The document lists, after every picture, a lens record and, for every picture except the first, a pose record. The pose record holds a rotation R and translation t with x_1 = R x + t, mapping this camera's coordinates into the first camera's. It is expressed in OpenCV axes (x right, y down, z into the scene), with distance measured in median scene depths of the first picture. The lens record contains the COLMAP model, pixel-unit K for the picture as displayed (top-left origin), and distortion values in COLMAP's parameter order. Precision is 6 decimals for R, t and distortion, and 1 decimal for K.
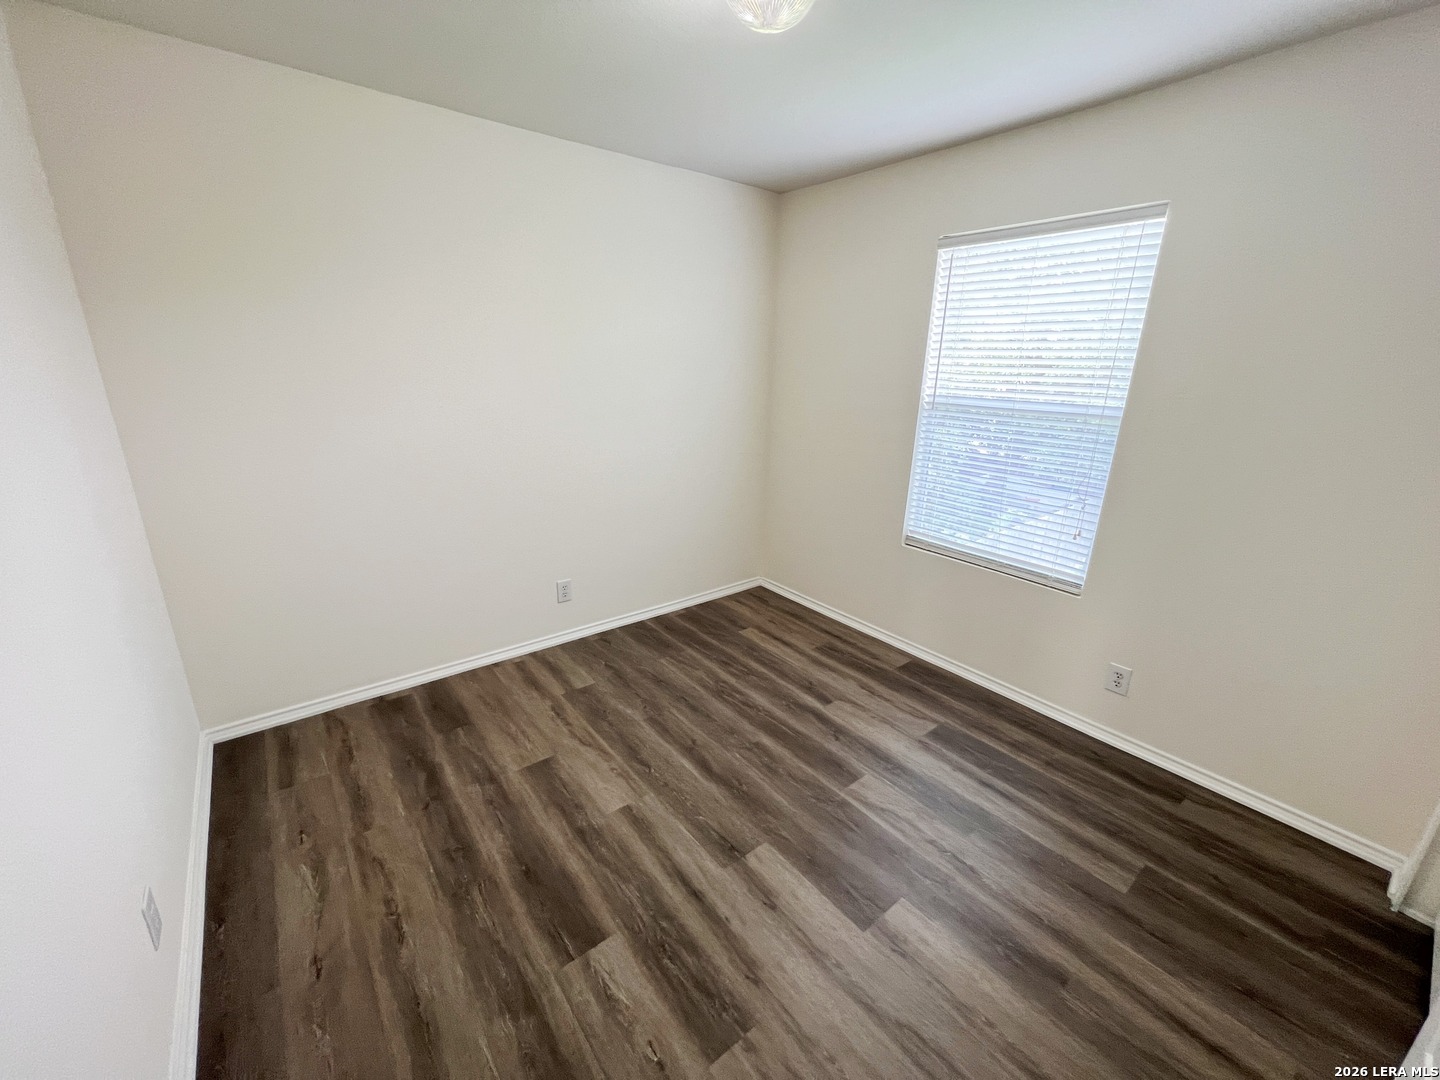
lens RADIAL K [[575.7, 0, 718.7], [0, 575.7, 538.3], [0, 0, 1]] dist [-0.002533, 0.001064]
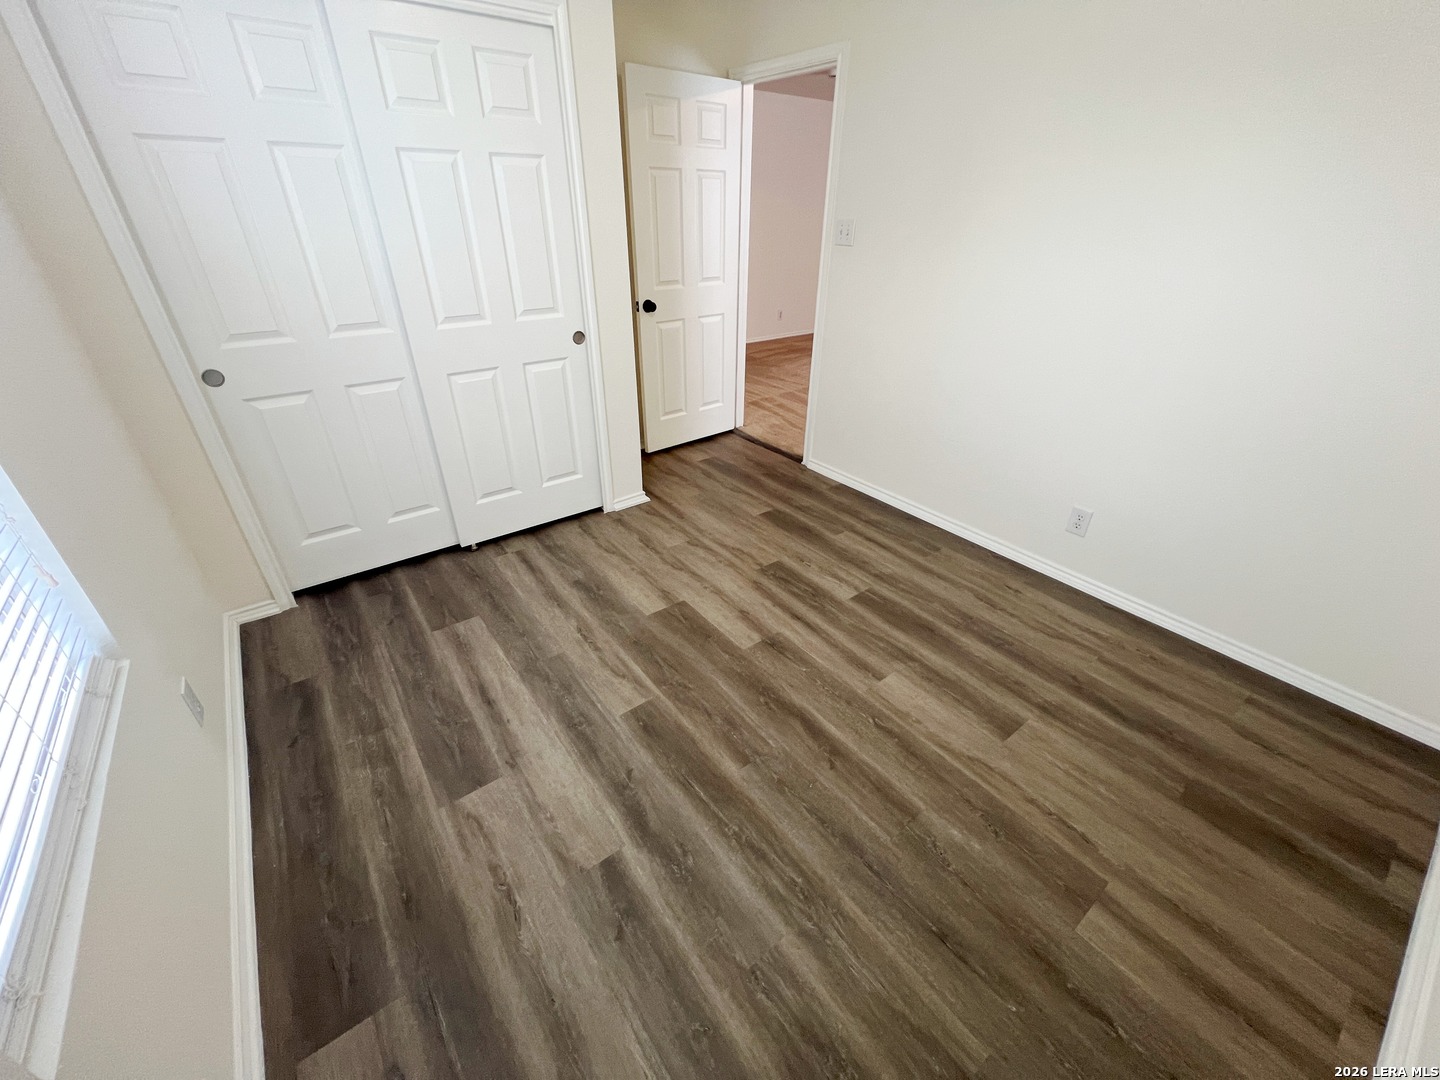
lens RADIAL K [[575.7, 0, 718.7], [0, 575.7, 538.3], [0, 0, 1]] dist [-0.002533, 0.001064]
pose [[-0.999329, -0.036331, 0.004595, 0.123896], [-0.021224, 0.676859, 0.735807, -0.427020], [-0.029843, 0.735216, -0.677176, 1.489552]]
